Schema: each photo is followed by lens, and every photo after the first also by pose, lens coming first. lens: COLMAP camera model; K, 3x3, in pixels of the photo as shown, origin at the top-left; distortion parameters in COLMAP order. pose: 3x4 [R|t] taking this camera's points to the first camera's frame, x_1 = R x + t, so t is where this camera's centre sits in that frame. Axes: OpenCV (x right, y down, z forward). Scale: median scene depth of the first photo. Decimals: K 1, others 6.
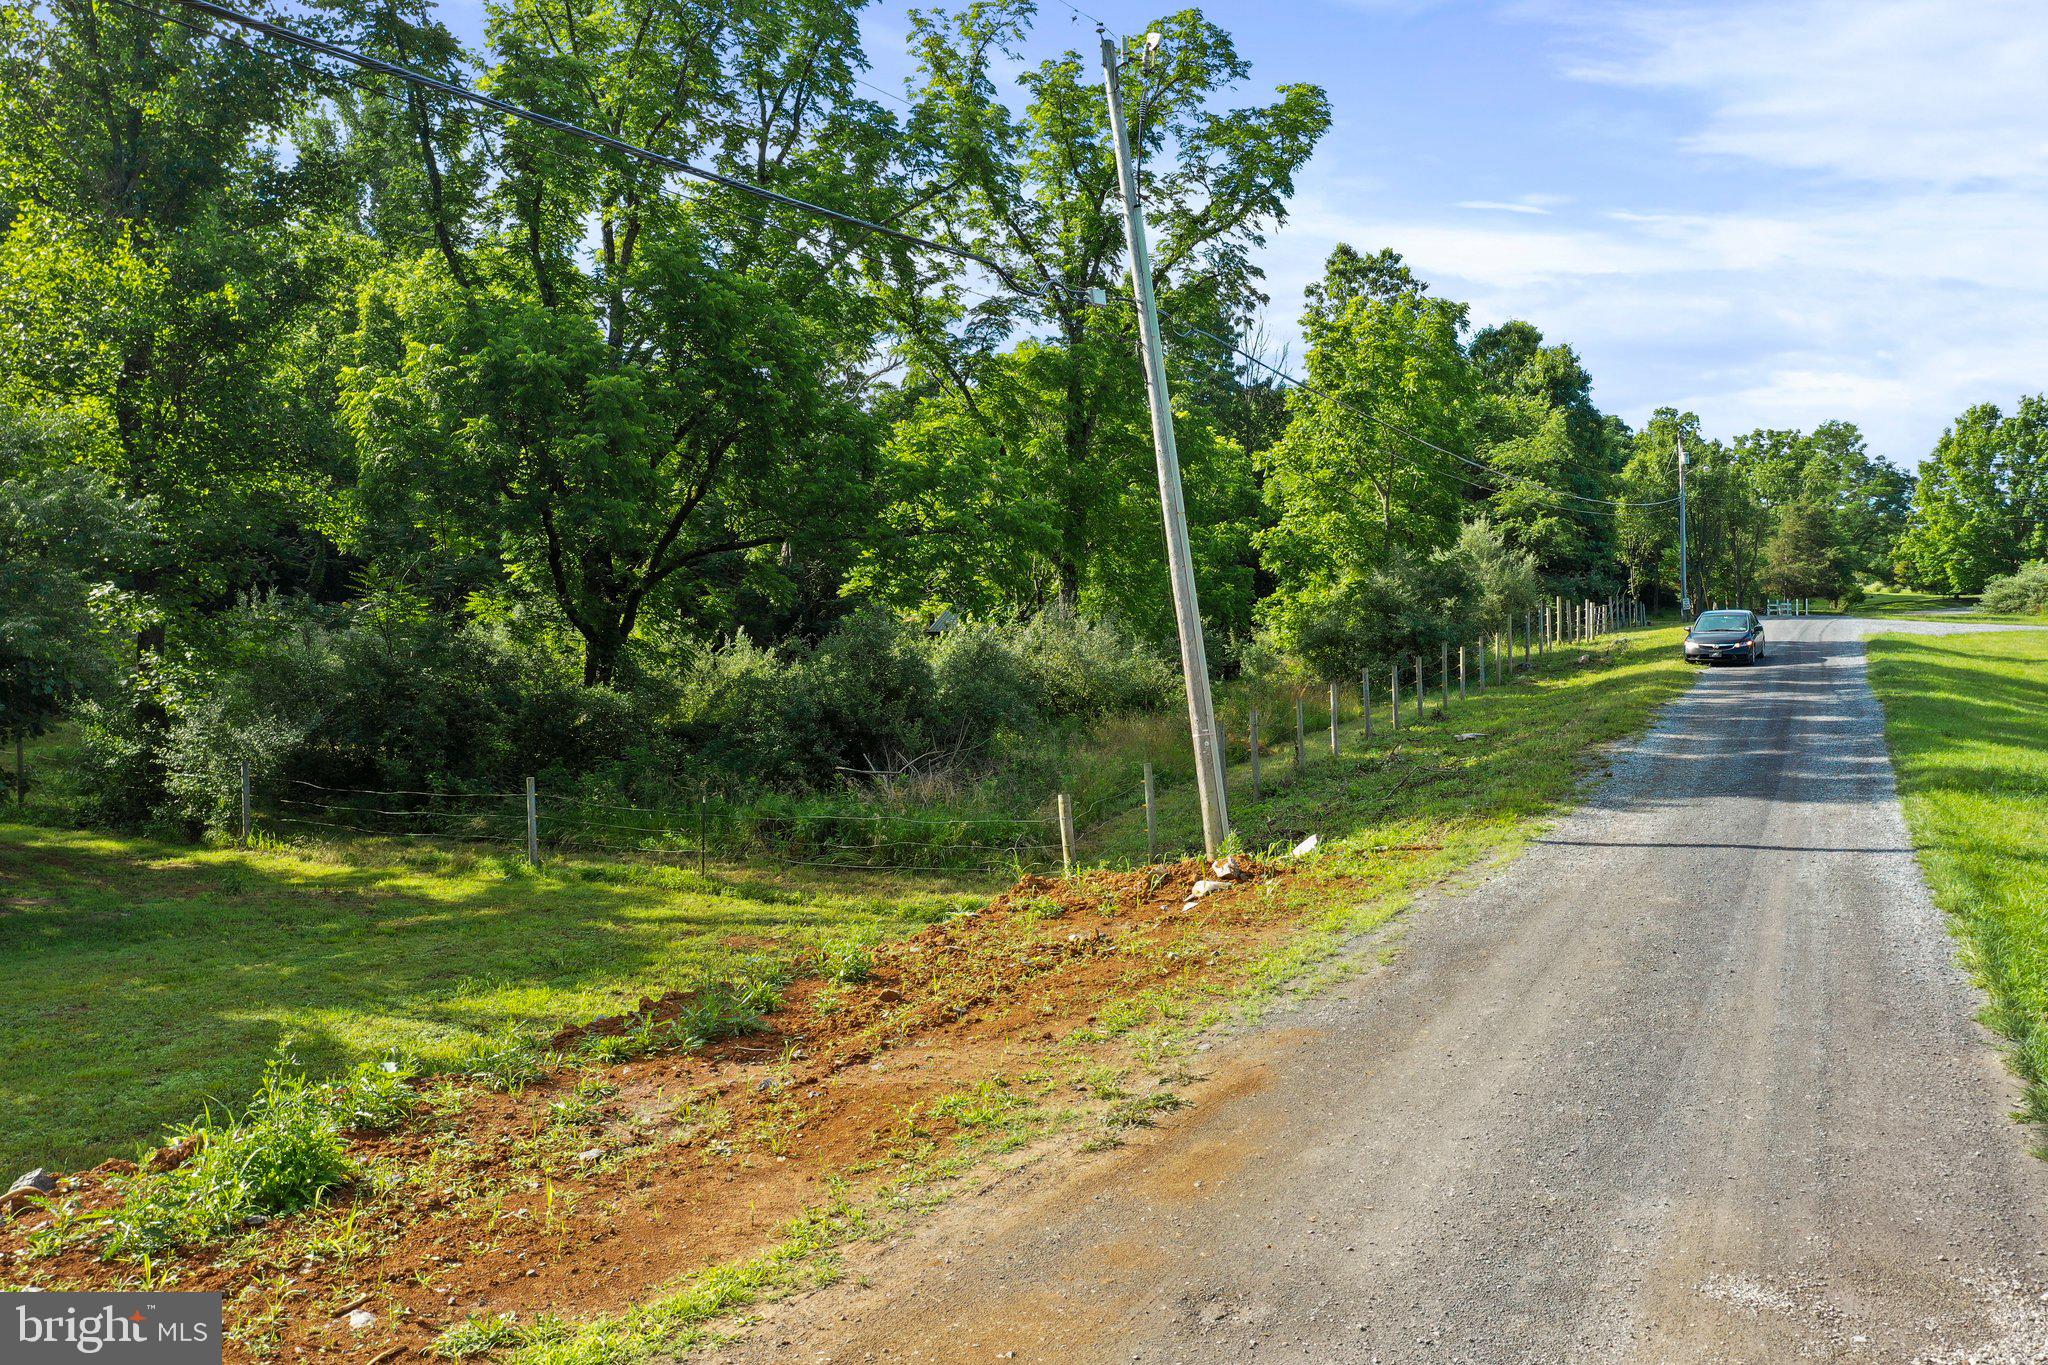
lens RADIAL K [[1639.0, 0, 1025.8], [0, 1639.0, 683.8], [0, 0, 1]] dist [-0.000917, 0.008505]
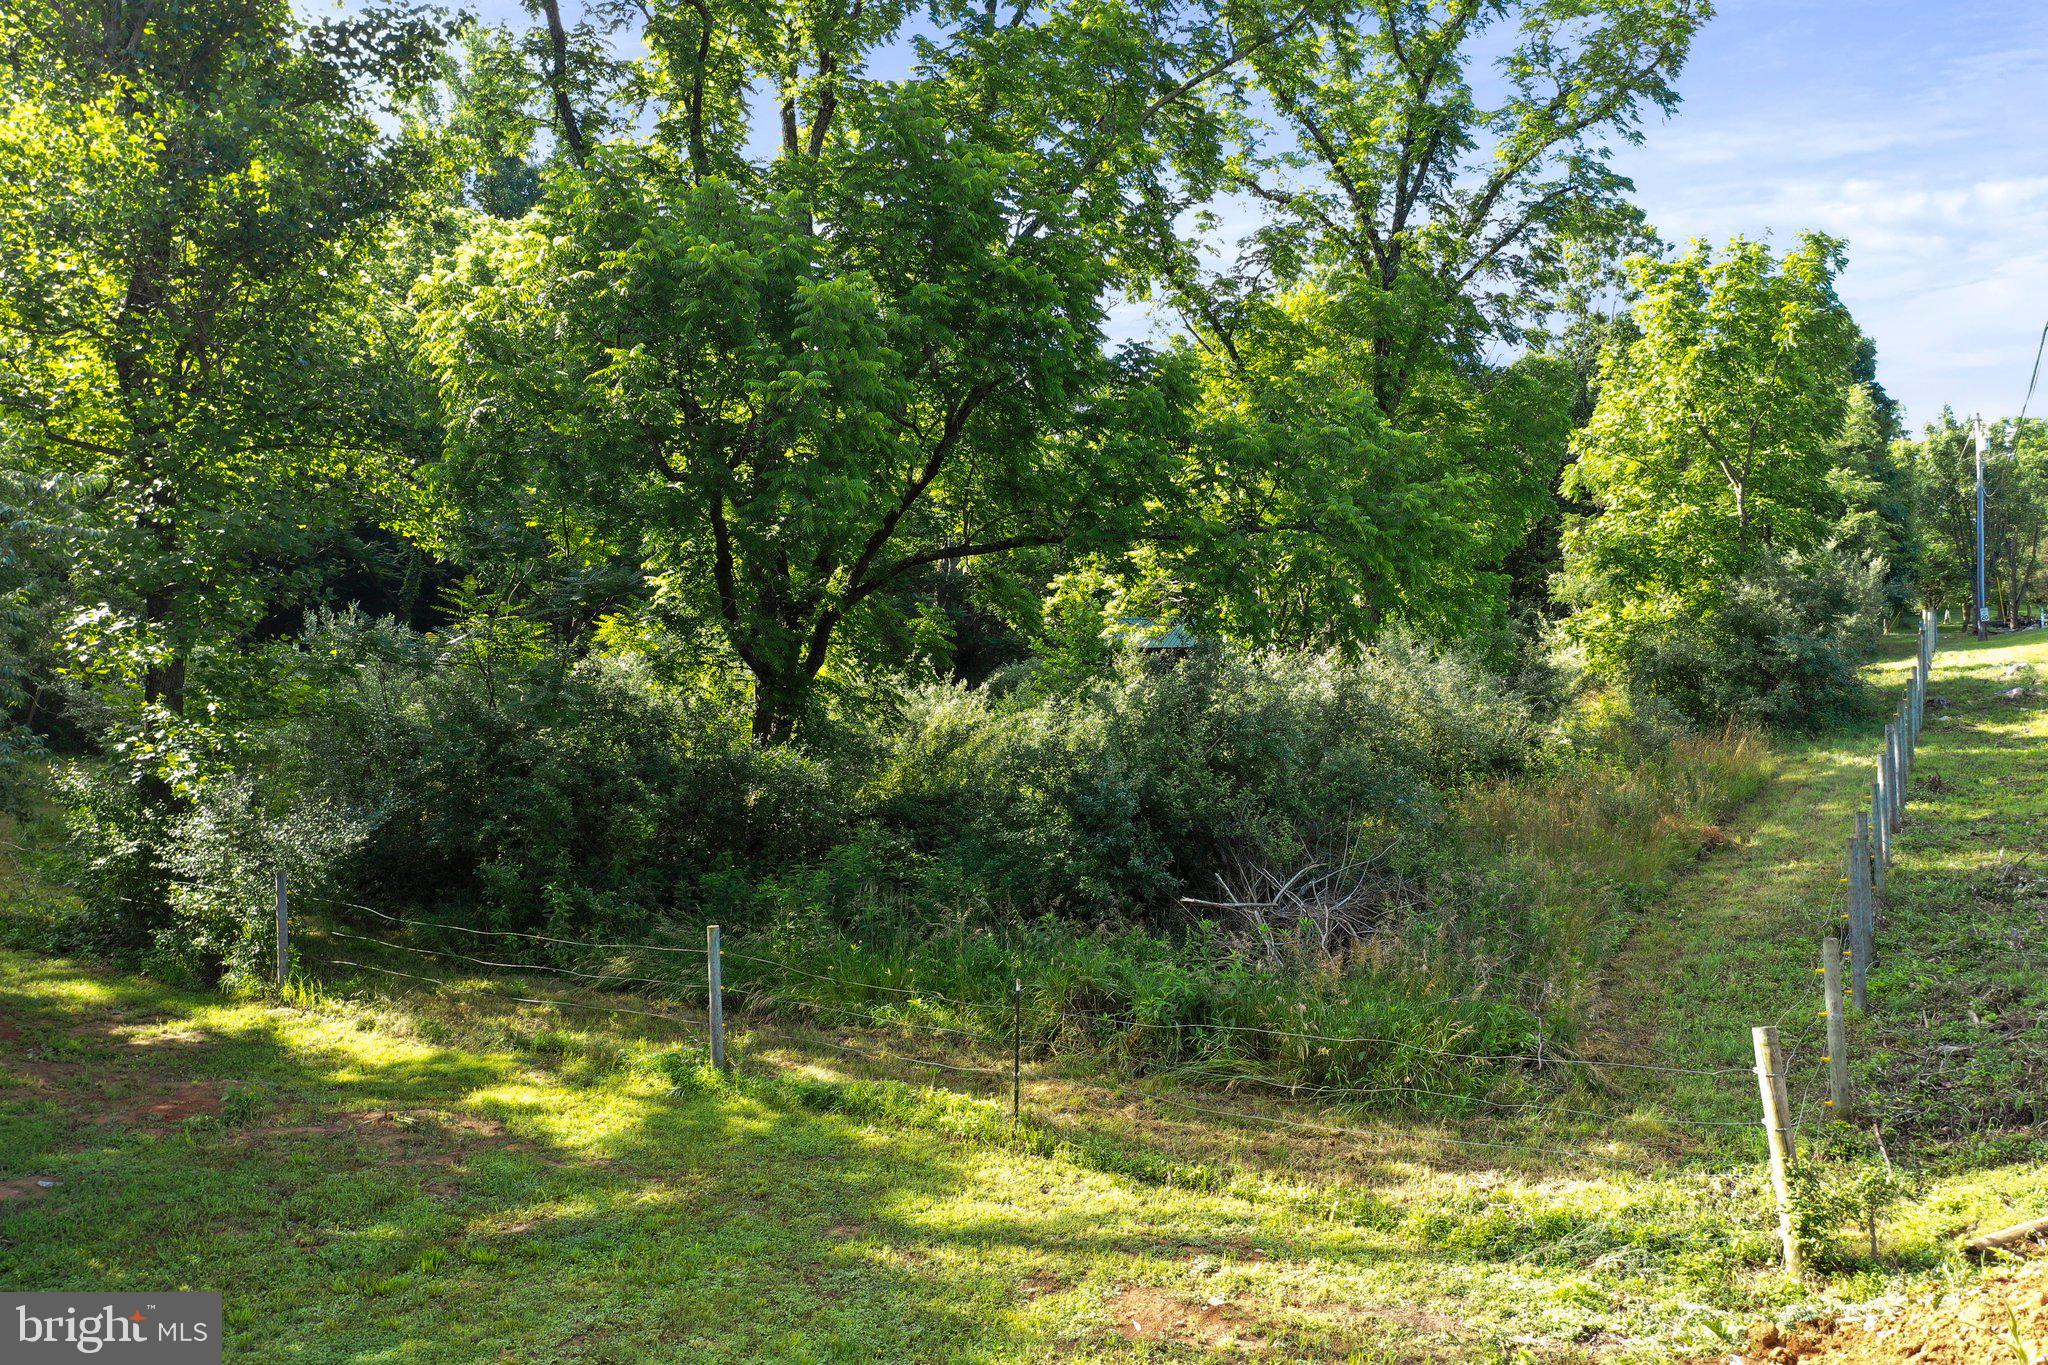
lens RADIAL K [[1639.0, 0, 1022.5], [0, 1639.0, 681.4], [0, 0, 1]] dist [-0.000917, 0.008505]
pose [[0.998245, 0.001133, -0.059201, -0.124244], [-0.001389, 0.999990, -0.004279, -0.026830], [0.059196, 0.004353, 0.998237, 0.324826]]
